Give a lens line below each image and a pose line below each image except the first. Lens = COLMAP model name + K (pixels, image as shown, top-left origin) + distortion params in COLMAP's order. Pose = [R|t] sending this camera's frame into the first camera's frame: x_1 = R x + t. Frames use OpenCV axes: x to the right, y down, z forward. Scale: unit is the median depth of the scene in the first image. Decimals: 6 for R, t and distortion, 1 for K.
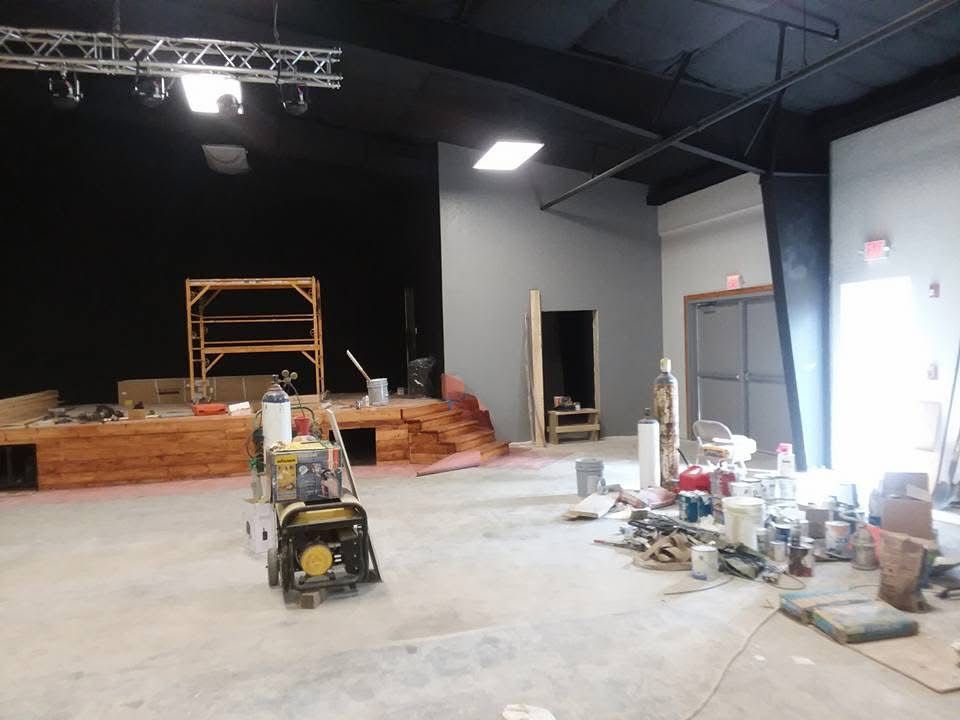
lens RADIAL K [[761.0, 0, 491.5], [0, 761.0, 376.6], [0, 0, 1]] dist [0.120889, -0.184728]
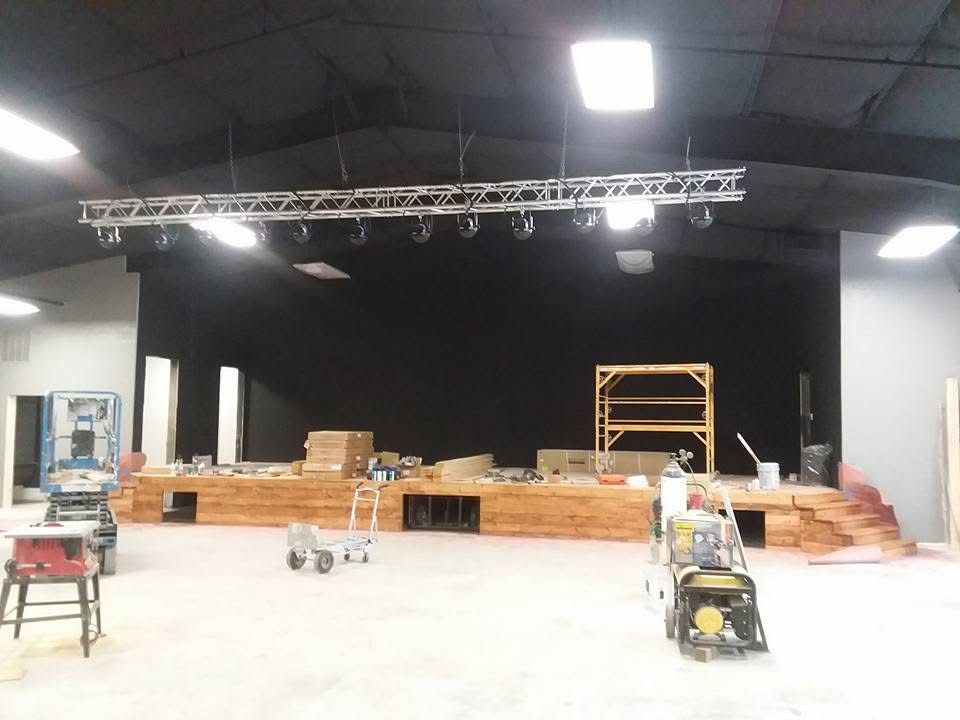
lens RADIAL K [[761.0, 0, 491.5], [0, 761.0, 376.6], [0, 0, 1]] dist [0.120889, -0.184728]
pose [[0.879965, 0.012255, -0.474881, 0.018313], [-0.060396, 0.994441, -0.086251, -0.001091], [0.471184, 0.104578, 0.875813, -0.124843]]
